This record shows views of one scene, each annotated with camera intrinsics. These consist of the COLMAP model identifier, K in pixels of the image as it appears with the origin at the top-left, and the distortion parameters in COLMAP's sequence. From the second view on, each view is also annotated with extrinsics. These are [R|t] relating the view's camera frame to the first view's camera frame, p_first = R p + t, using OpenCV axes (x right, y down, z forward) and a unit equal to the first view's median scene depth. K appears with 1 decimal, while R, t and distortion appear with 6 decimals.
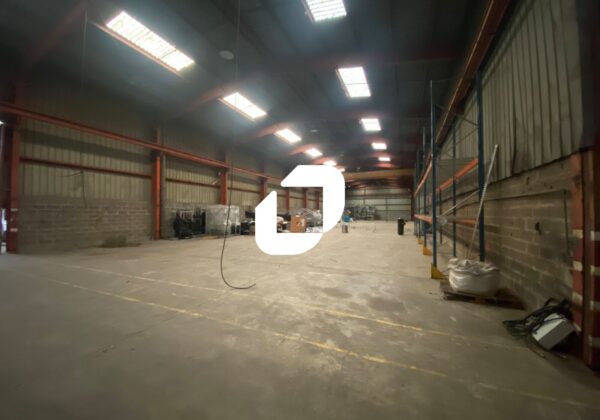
lens RADIAL K [[244.9, 0, 300.0], [0, 244.9, 210.0], [0, 0, 1]] dist [0.001328, -0.000031]
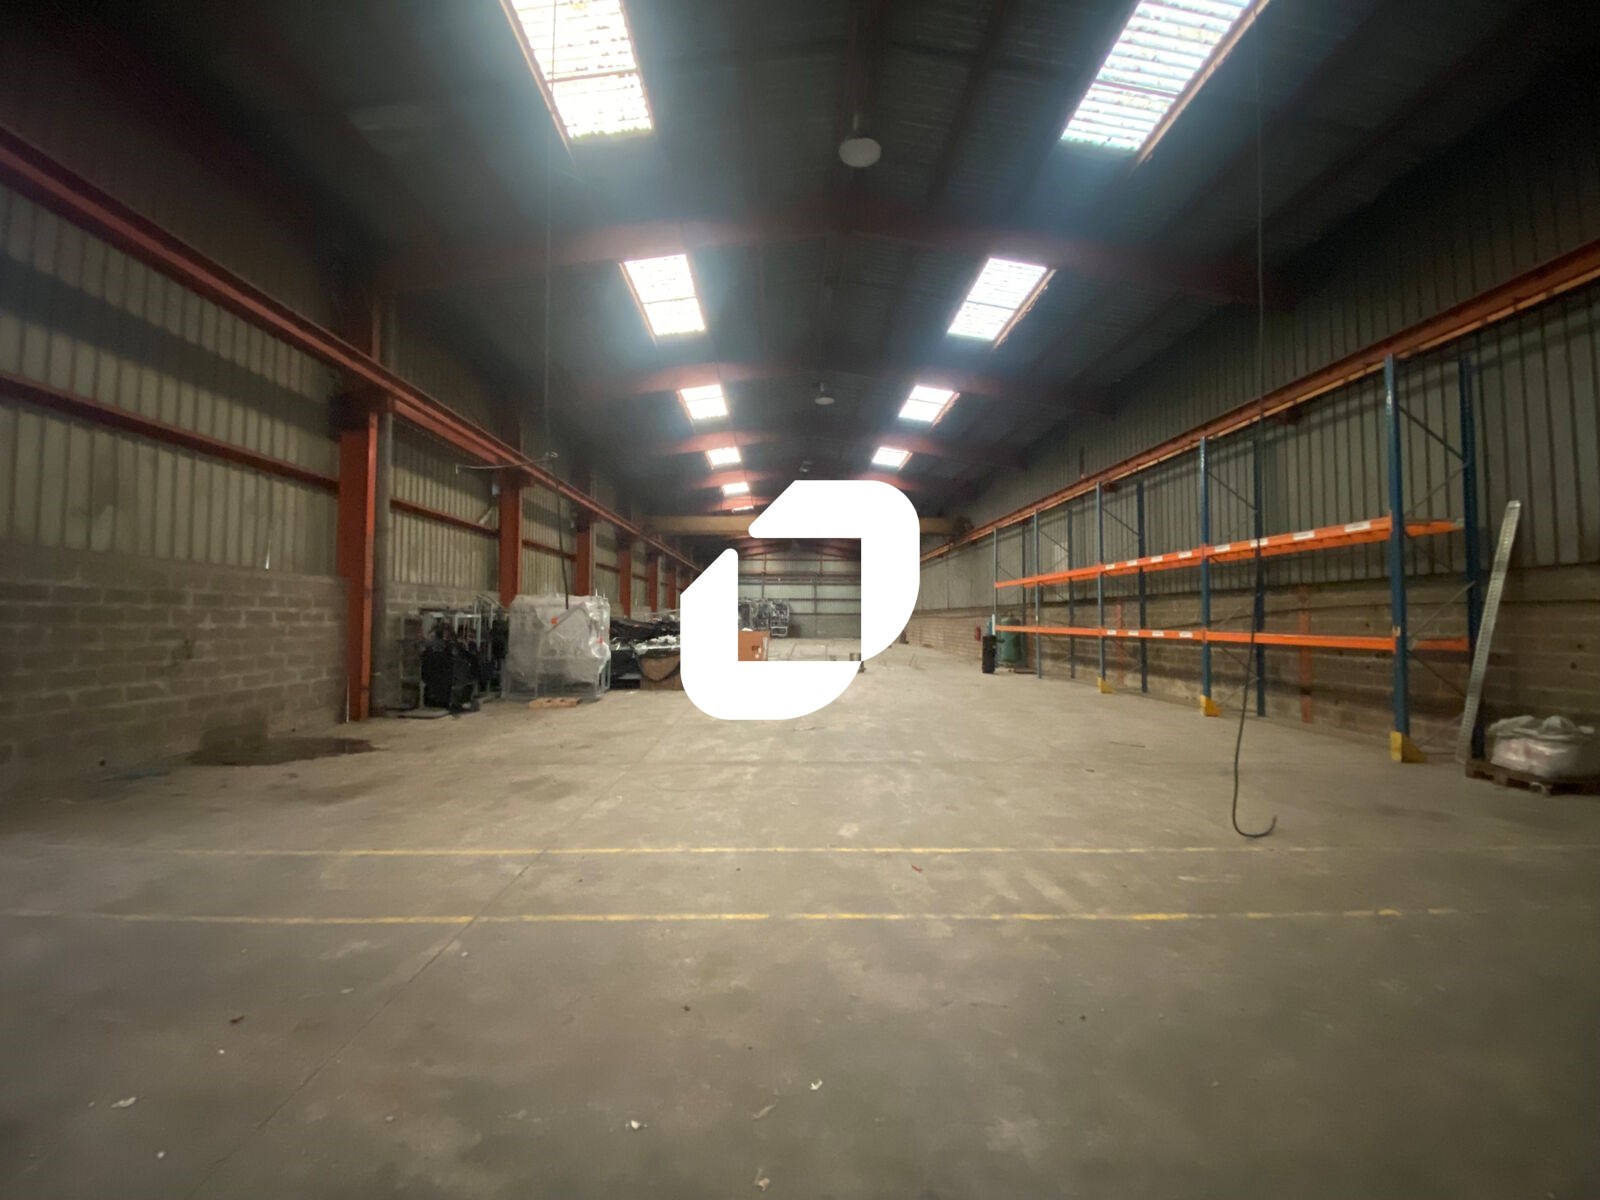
lens RADIAL K [[646.5, 0, 800.0], [0, 646.5, 600.0], [0, 0, 1]] dist [0.023525, -0.024716]
pose [[0.902635, 0.017366, 0.430057, -0.460746], [-0.010275, 0.999770, -0.018806, -0.001600], [-0.430285, 0.012556, 0.902606, 0.150158]]
